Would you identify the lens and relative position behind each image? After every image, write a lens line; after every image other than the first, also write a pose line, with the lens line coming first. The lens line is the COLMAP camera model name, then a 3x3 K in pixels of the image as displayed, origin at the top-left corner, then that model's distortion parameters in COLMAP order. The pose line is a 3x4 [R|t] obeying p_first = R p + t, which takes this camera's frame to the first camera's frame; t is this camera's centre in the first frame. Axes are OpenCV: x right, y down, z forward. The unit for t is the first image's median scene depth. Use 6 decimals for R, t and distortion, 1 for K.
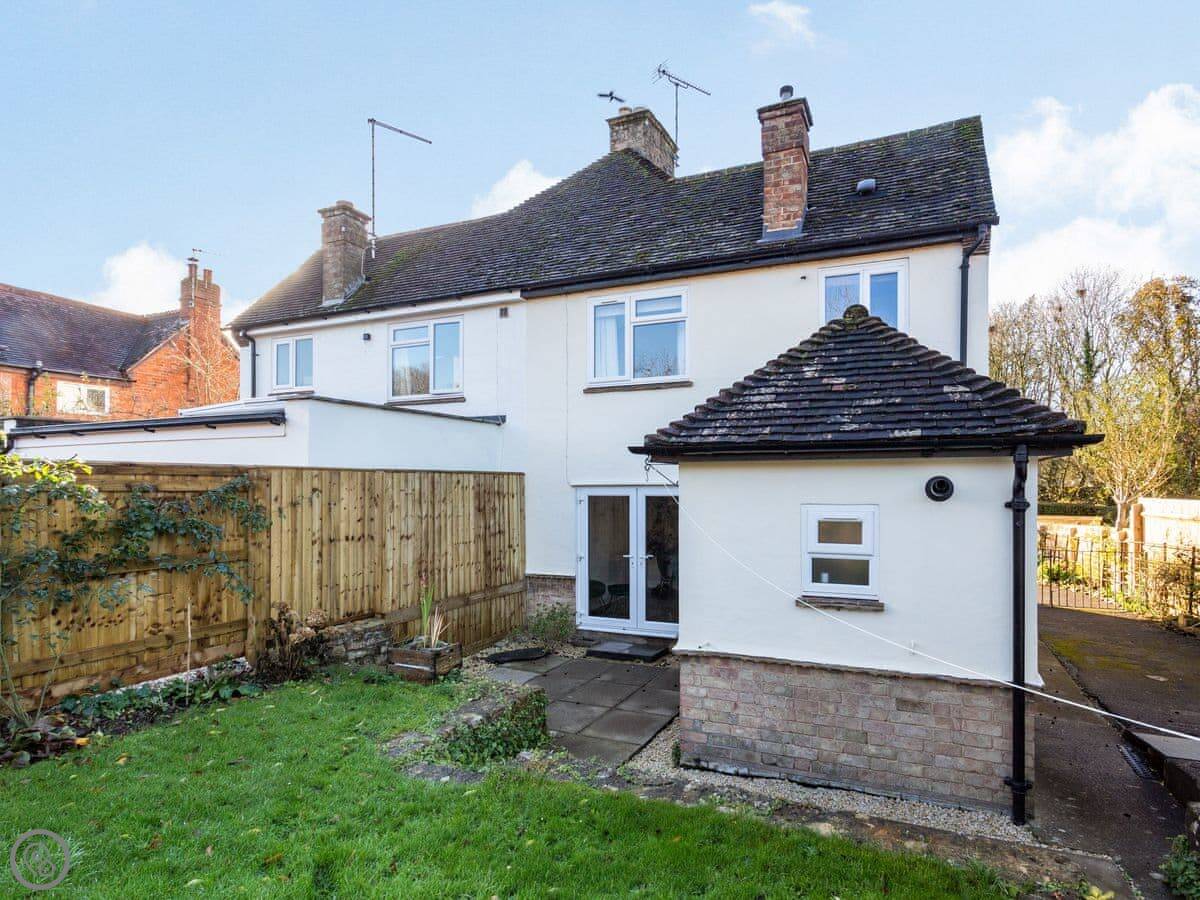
lens RADIAL K [[644.2, 0, 603.6], [0, 644.2, 480.9], [0, 0, 1]] dist [0.000942, 0.000041]
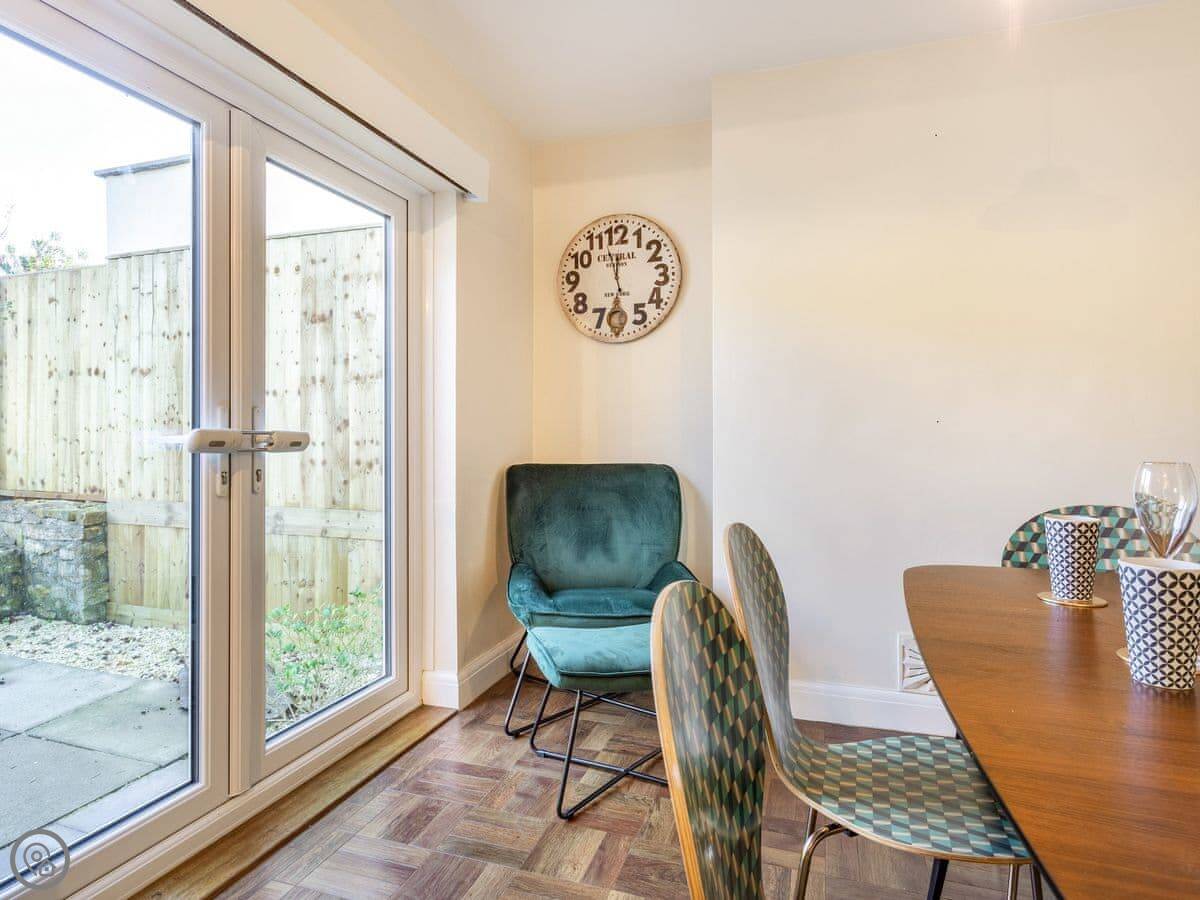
lens RADIAL K [[730.5, 0, 555.9], [0, 730.5, 424.2], [0, 0, 1]] dist [0.002272, 0.001559]
pose [[0.074218, -0.010602, -0.997186, 0.351007], [0.000878, 0.999944, -0.010566, 0.141938], [0.997242, -0.000091, 0.074223, 1.334869]]
